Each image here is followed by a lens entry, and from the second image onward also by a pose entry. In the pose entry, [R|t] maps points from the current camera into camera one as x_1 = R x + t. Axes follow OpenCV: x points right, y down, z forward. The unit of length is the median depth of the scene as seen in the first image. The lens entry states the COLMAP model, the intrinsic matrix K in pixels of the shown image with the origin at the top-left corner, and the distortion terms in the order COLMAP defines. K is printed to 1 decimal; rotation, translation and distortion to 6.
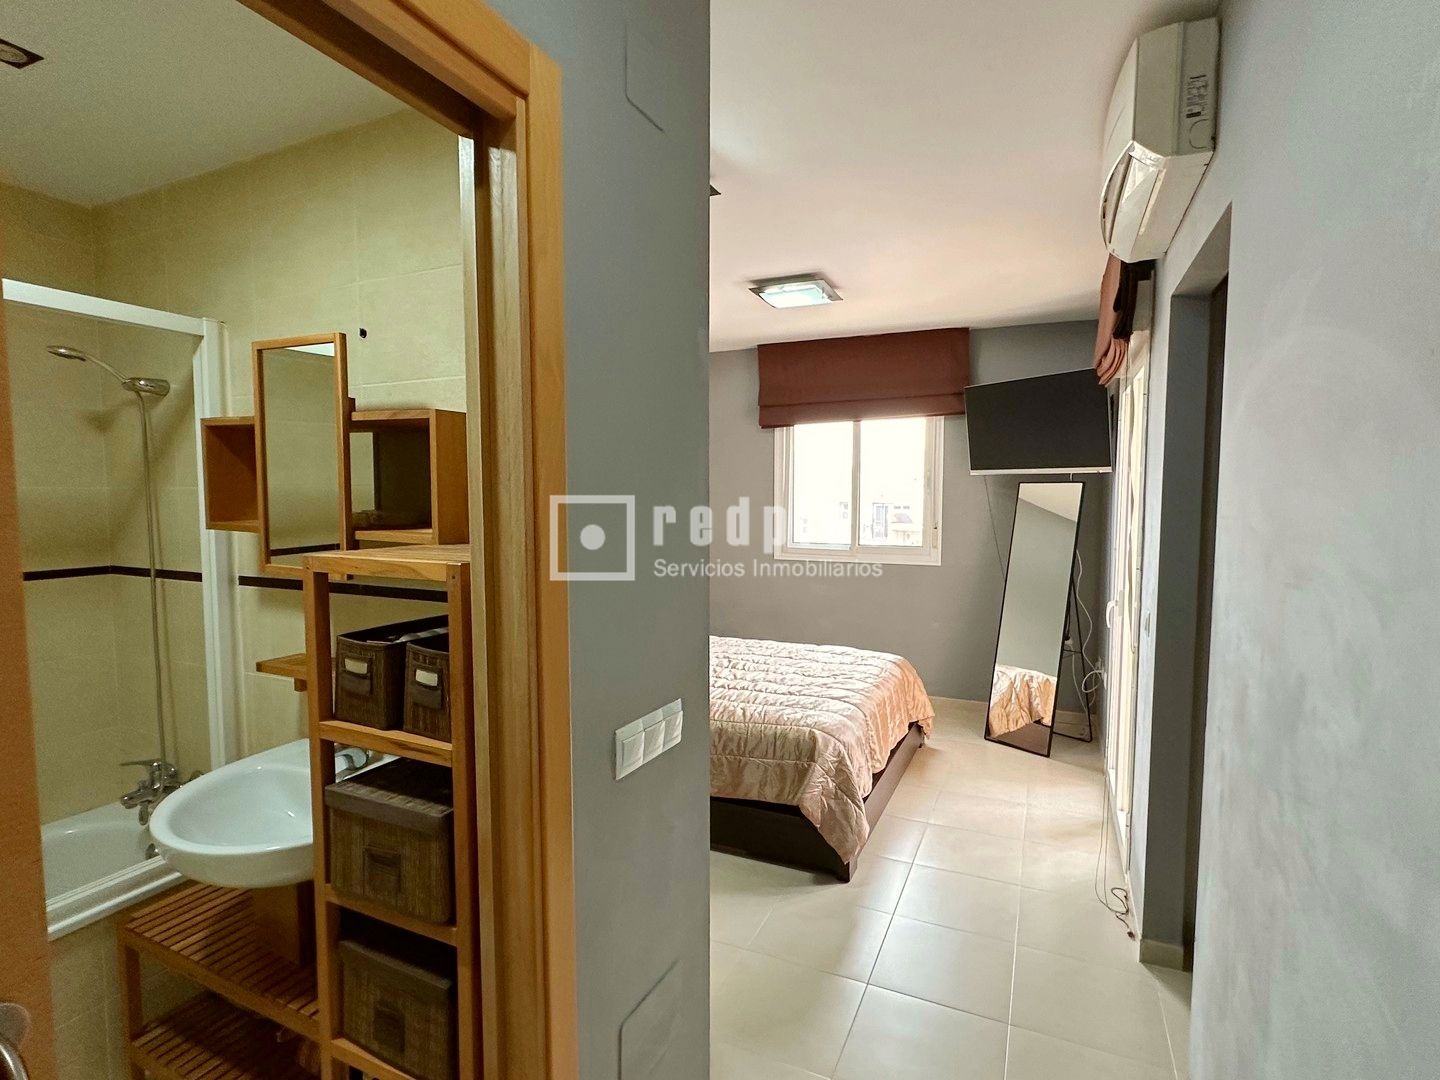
lens RADIAL K [[713.9, 0, 718.3], [0, 713.9, 540.9], [0, 0, 1]] dist [-0.005160, 0.001852]
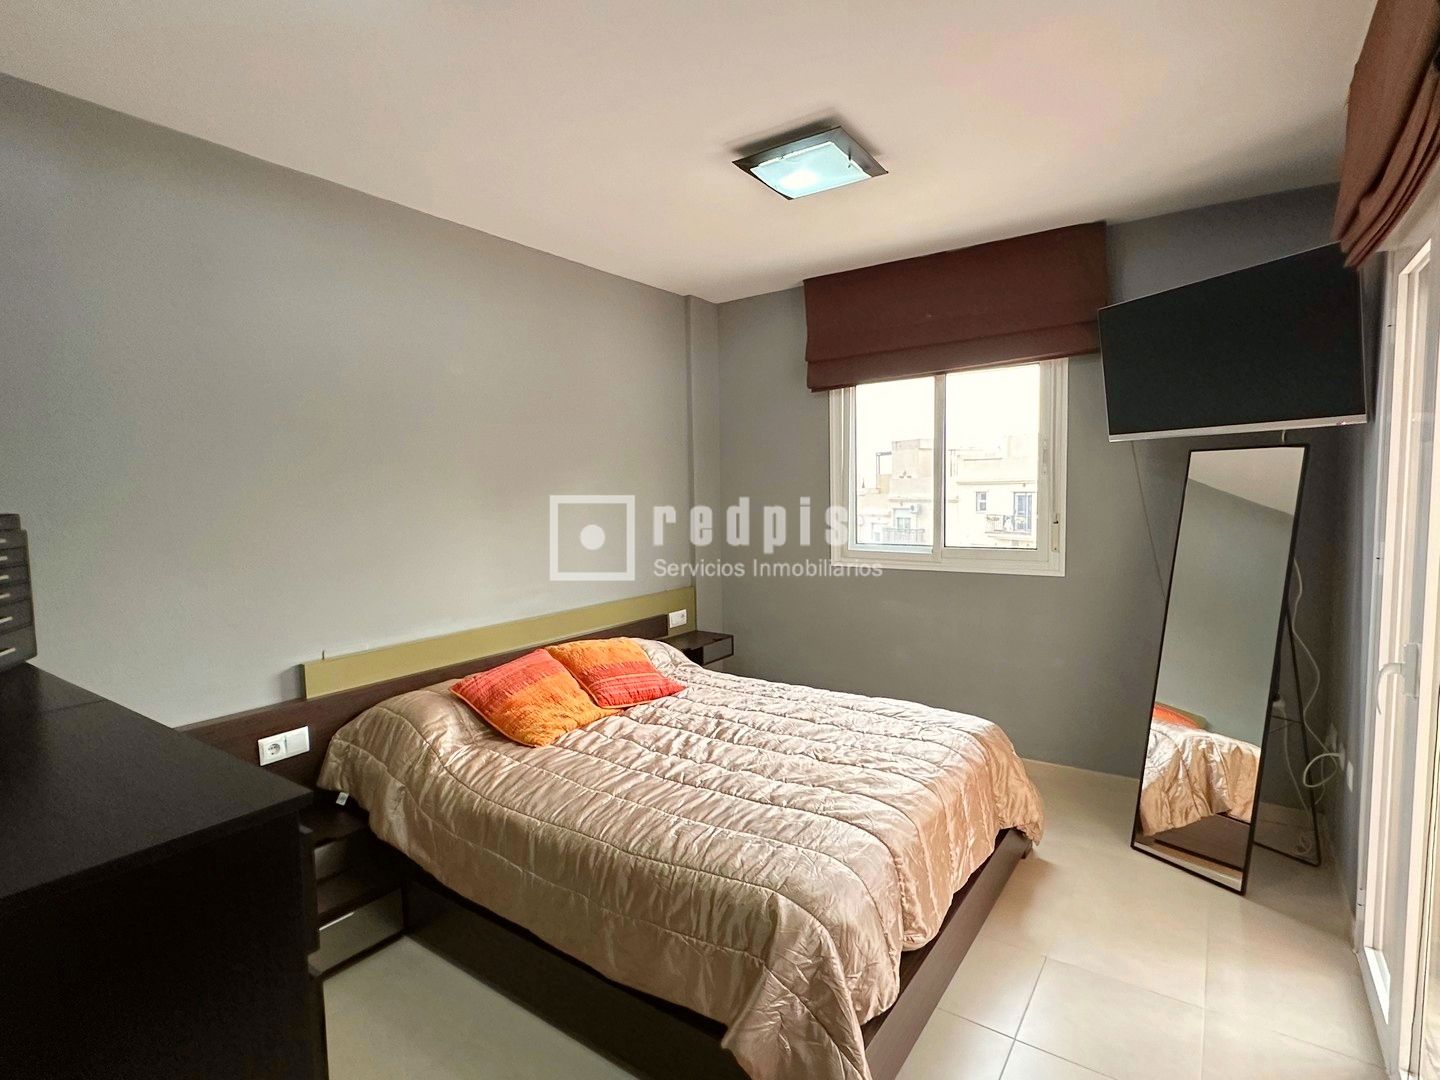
lens RADIAL K [[713.9, 0, 718.8], [0, 713.9, 541.3], [0, 0, 1]] dist [-0.005160, 0.001852]
pose [[0.982775, -0.006390, -0.184694, 0.132243], [0.008036, 0.999934, 0.008161, -0.009545], [0.184630, -0.009504, 0.982762, 0.311461]]
